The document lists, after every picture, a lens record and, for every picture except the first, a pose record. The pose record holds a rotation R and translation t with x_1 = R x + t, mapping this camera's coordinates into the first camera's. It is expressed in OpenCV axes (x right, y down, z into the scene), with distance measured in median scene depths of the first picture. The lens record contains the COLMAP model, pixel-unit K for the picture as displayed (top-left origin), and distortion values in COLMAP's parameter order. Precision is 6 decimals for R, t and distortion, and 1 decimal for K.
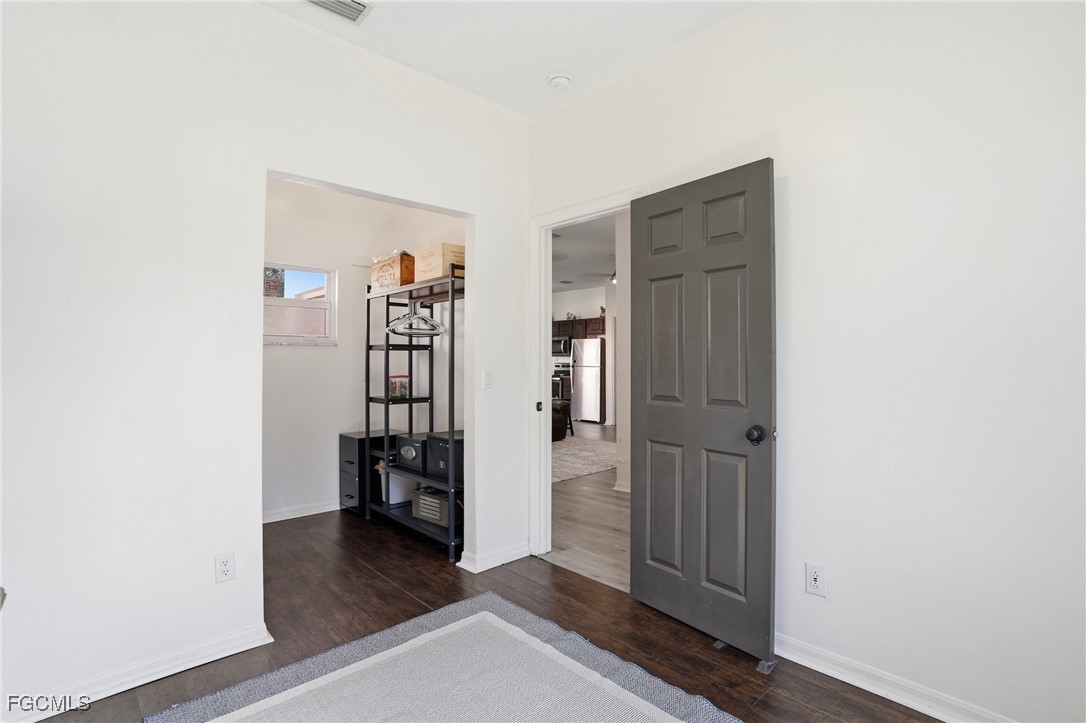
lens RADIAL K [[510.0, 0, 541.3], [0, 510.0, 361.4], [0, 0, 1]] dist [-0.052504, 0.014028]
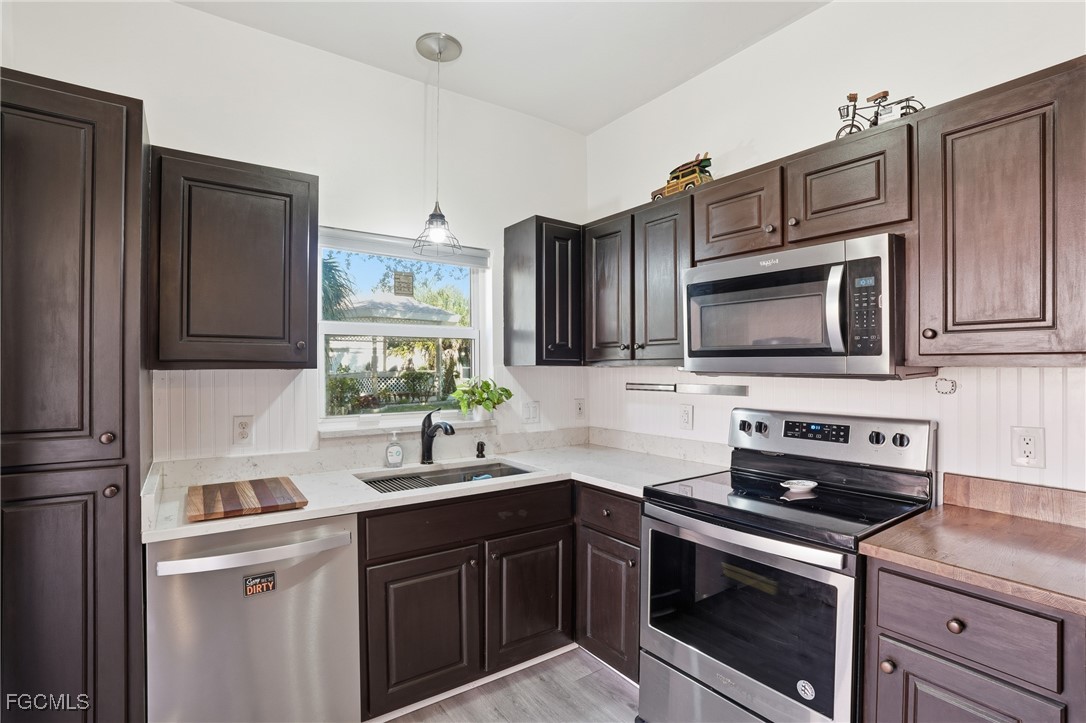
lens RADIAL K [[510.0, 0, 539.3], [0, 510.0, 371.0], [0, 0, 1]] dist [-0.052504, 0.014028]
pose [[0.989176, 0.006450, -0.146595, -0.019972], [-0.005135, 0.999943, 0.009343, -0.013032], [0.146647, -0.008489, 0.989152, 0.875645]]
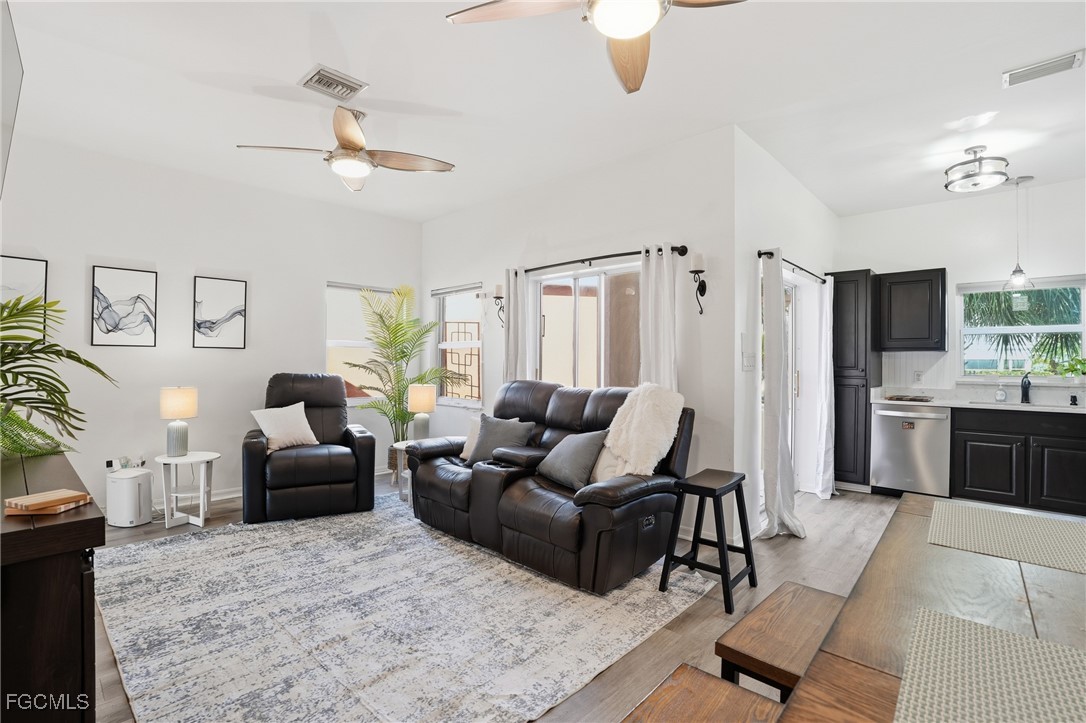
lens RADIAL K [[510.0, 0, 534.6], [0, 510.0, 356.8], [0, 0, 1]] dist [-0.052504, 0.014028]
pose [[0.047870, -0.004604, -0.998843, 0.272715], [-0.006267, 0.999968, -0.004910, -0.002307], [0.998834, 0.006495, 0.047840, 0.678980]]
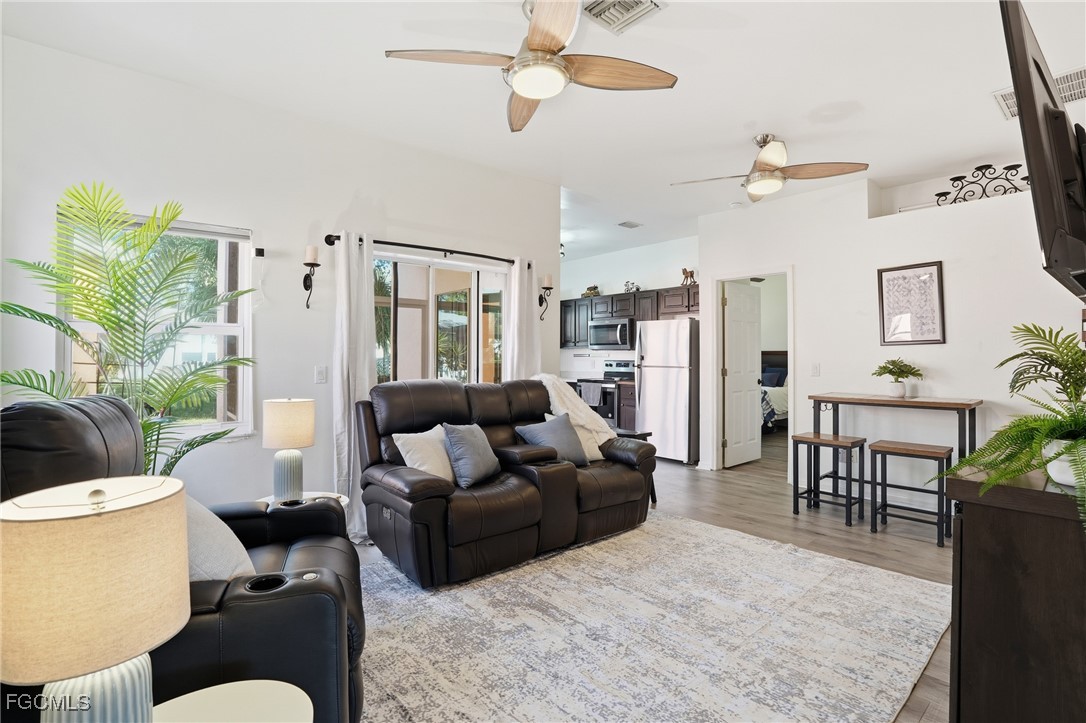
lens RADIAL K [[510.0, 0, 549.4], [0, 510.0, 357.2], [0, 0, 1]] dist [-0.052504, 0.014028]
pose [[0.998978, 0.003214, -0.045081, -0.016116], [-0.003139, 0.999994, 0.001723, -0.001663], [0.045086, -0.001579, 0.998982, 0.377799]]
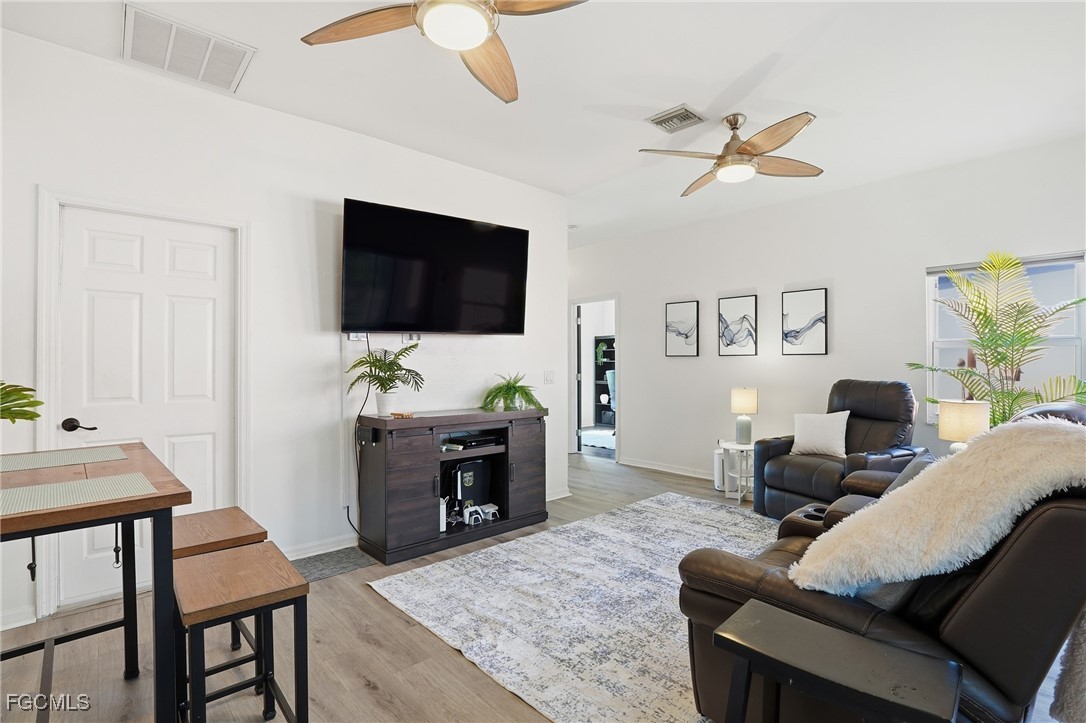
lens RADIAL K [[510.0, 0, 543.4], [0, 510.0, 364.0], [0, 0, 1]] dist [-0.052504, 0.014028]
pose [[-0.999917, 0.003673, 0.012380, 0.080565], [0.003619, 0.999984, -0.004416, -0.000576], [-0.012396, -0.004371, -0.999914, 0.882415]]
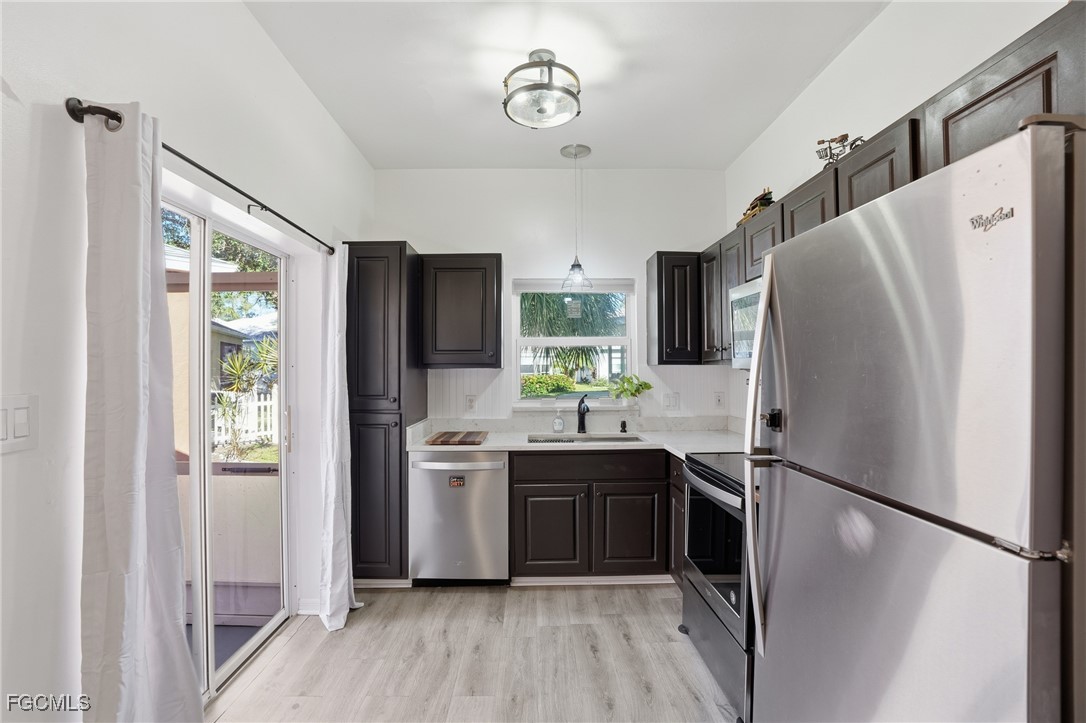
lens RADIAL K [[510.0, 0, 550.4], [0, 510.0, 363.8], [0, 0, 1]] dist [-0.052504, 0.014028]
pose [[0.745645, -0.003935, -0.666332, 0.102633], [0.003683, 0.999992, -0.001785, -0.013601], [0.666333, -0.001123, 0.745653, 0.832607]]
